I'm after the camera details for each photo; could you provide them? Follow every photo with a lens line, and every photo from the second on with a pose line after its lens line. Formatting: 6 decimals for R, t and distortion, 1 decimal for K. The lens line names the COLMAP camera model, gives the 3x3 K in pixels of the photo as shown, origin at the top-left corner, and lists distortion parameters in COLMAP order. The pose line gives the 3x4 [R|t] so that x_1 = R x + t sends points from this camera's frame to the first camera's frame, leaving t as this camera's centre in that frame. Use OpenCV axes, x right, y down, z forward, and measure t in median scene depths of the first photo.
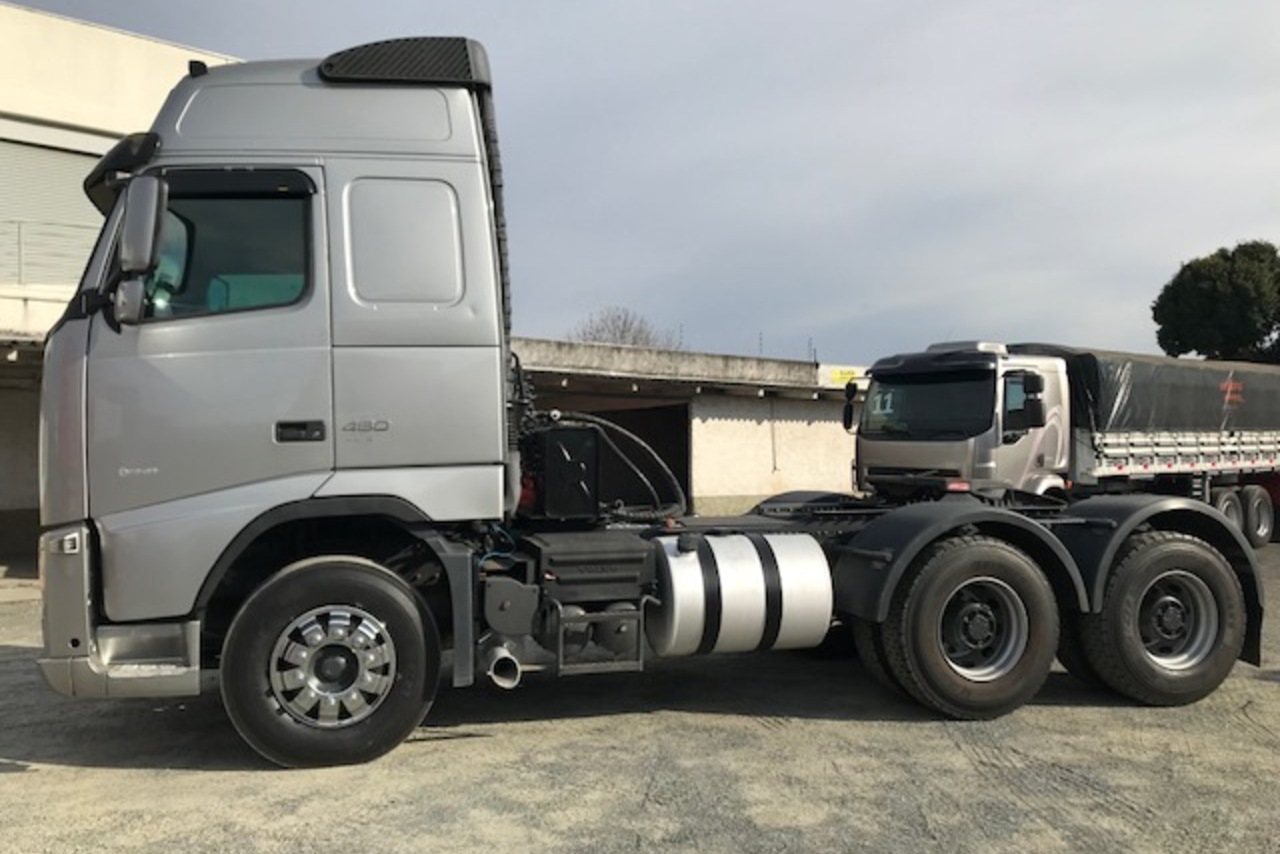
lens RADIAL K [[1034.2, 0, 640.0], [0, 1034.2, 427.0], [0, 0, 1]] dist [0.040507, -0.001270]
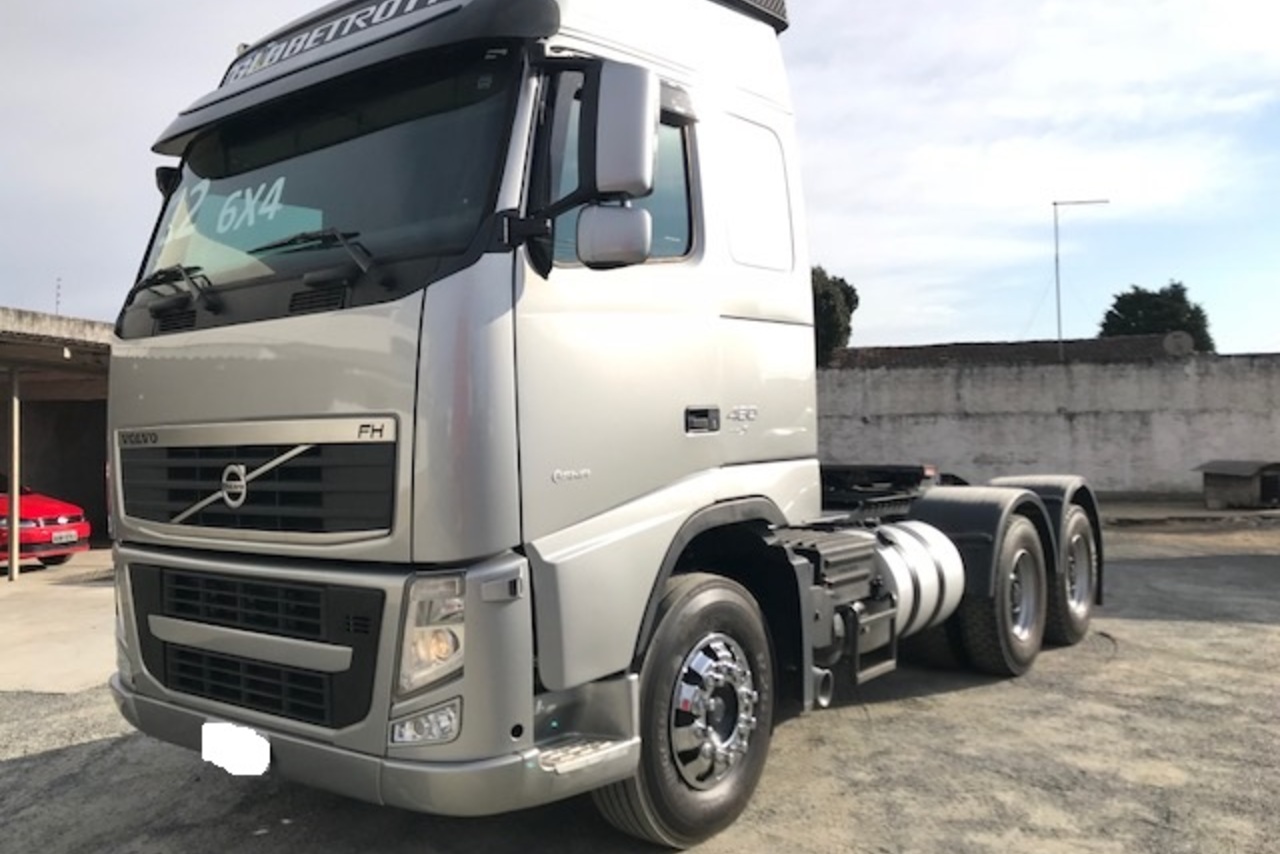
lens RADIAL K [[1034.2, 0, 640.0], [0, 1034.2, 427.0], [0, 0, 1]] dist [0.040507, -0.001270]
pose [[0.802279, -0.000620, 0.596949, -0.840478], [-0.002466, 0.999987, 0.004352, 0.006662], [-0.596944, -0.004964, 0.802268, 0.399471]]
